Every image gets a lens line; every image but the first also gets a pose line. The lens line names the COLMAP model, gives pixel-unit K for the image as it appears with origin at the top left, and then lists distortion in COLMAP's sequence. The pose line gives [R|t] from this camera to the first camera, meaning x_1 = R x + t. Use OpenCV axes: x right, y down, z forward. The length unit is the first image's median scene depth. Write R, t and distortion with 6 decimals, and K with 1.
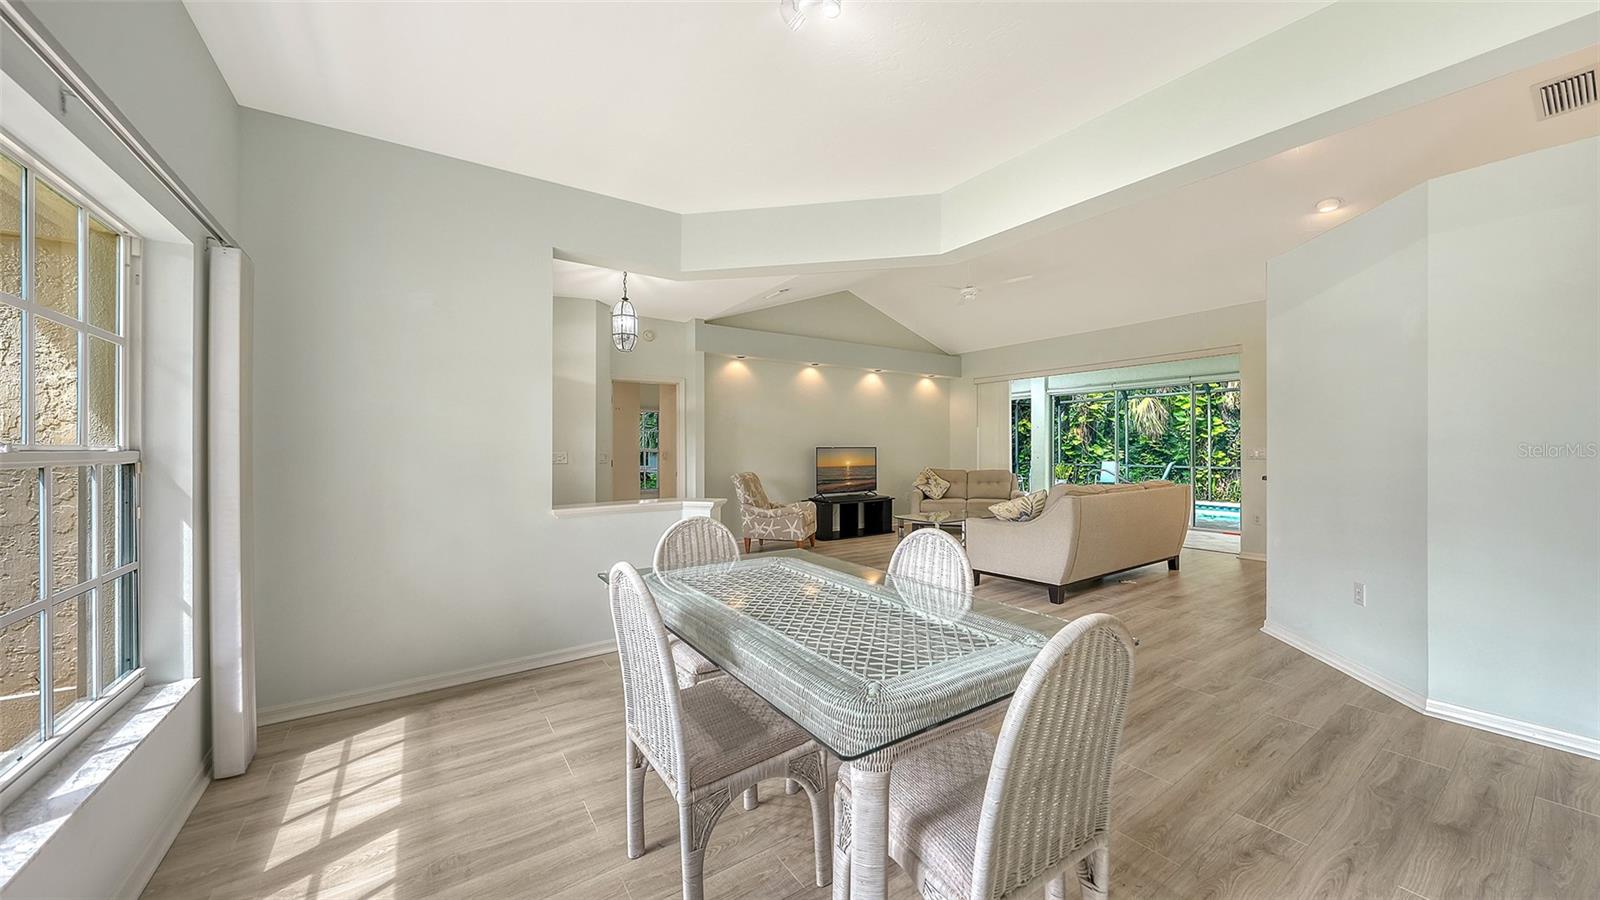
lens RADIAL K [[555.2, 0, 800.0], [0, 555.2, 450.0], [0, 0, 1]] dist [-0.000168, -0.000029]
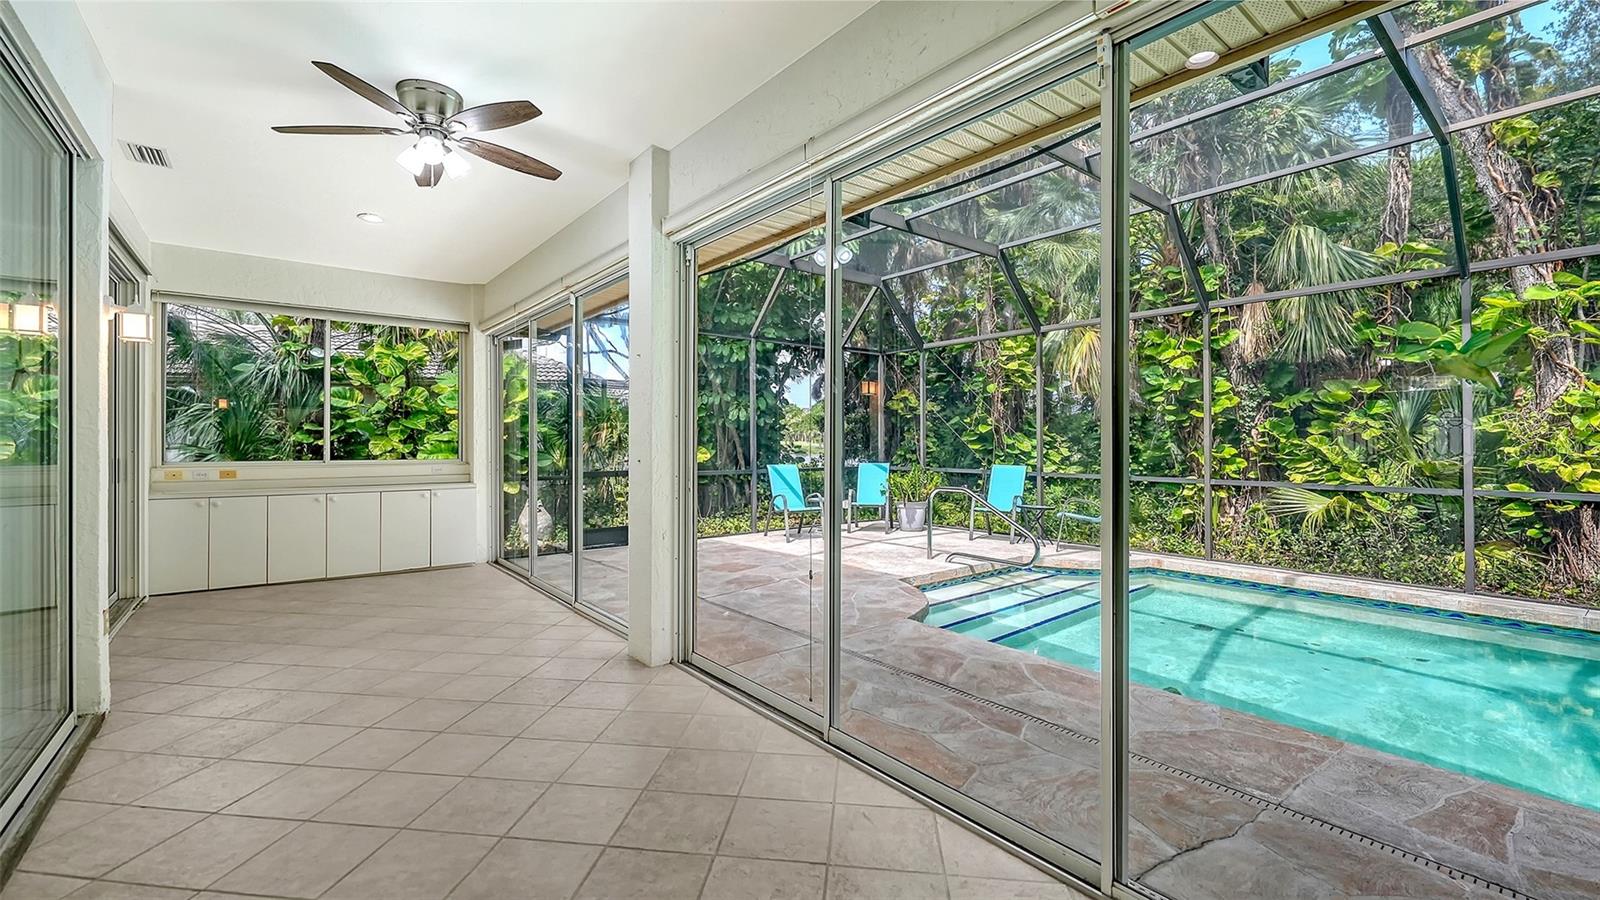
lens RADIAL K [[649.9, 0, 801.4], [0, 649.9, 442.1], [0, 0, 1]] dist [-0.000561, -0.000119]
pose [[0.996802, 0.004390, 0.079794, 0.656164], [-0.004173, 0.999987, -0.002882, 0.006413], [-0.079805, 0.002540, 0.996807, 0.896043]]
